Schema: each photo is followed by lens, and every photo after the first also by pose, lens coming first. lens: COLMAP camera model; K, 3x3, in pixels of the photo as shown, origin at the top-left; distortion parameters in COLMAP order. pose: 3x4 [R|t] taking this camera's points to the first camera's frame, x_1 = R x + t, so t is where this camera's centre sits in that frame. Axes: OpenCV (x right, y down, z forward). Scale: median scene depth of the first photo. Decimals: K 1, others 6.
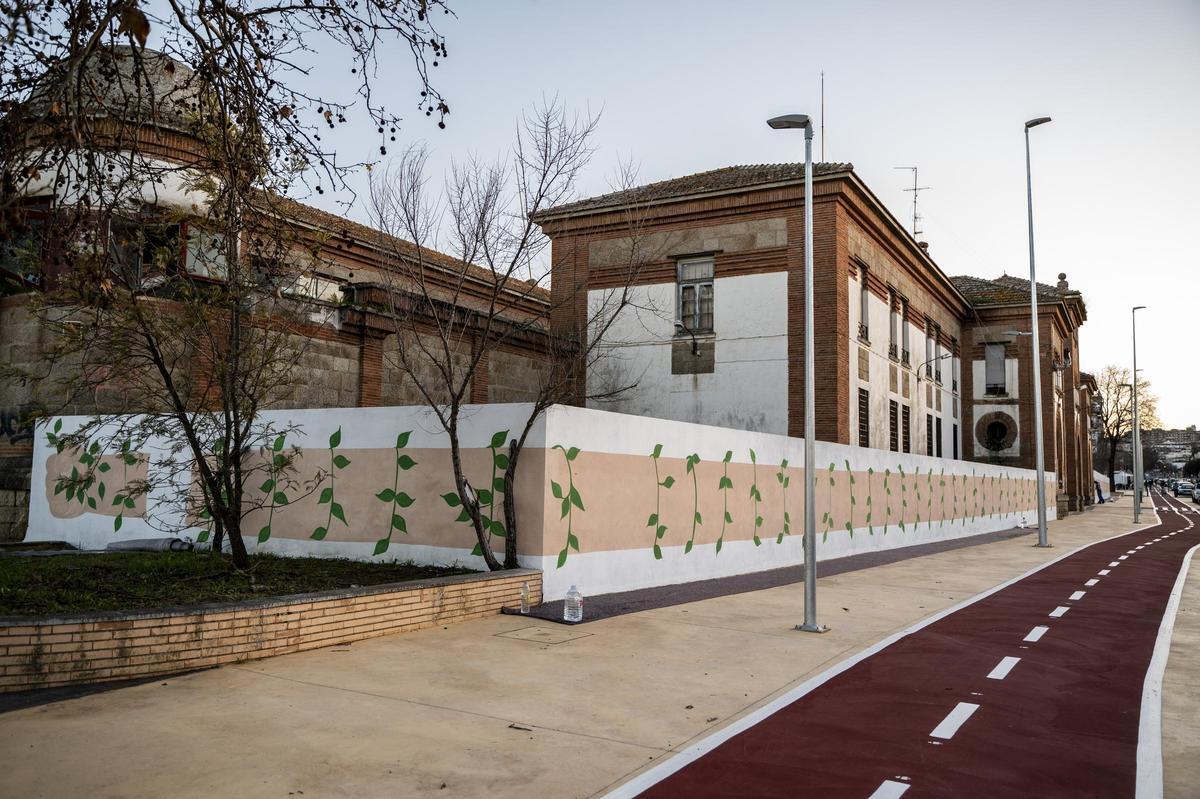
lens RADIAL K [[950.7, 0, 593.0], [0, 950.7, 423.8], [0, 0, 1]] dist [0.010390, -0.000286]
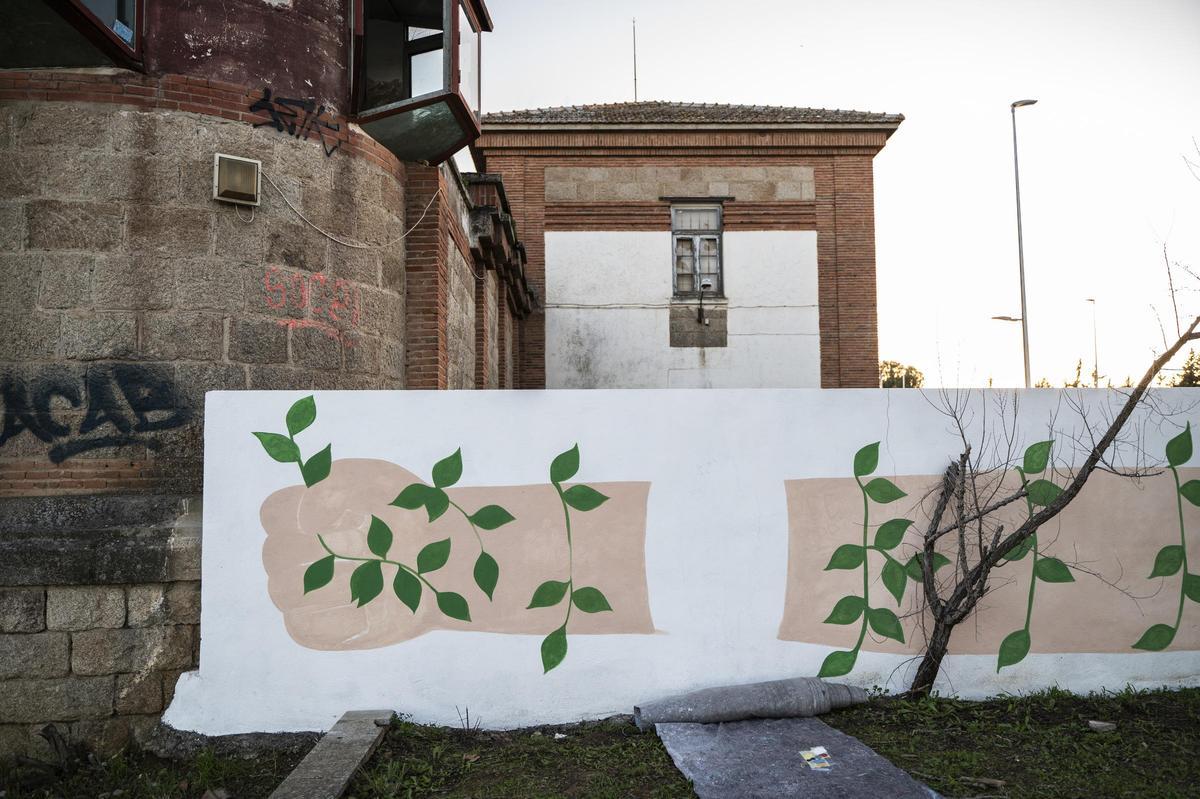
lens RADIAL K [[950.7, 0, 593.0], [0, 950.7, 423.8], [0, 0, 1]] dist [0.010390, -0.000286]
pose [[0.857109, -0.002220, 0.515131, -0.391630], [-0.008274, 0.999802, 0.018075, -0.001408], [-0.515069, -0.019754, 0.856921, 0.356971]]
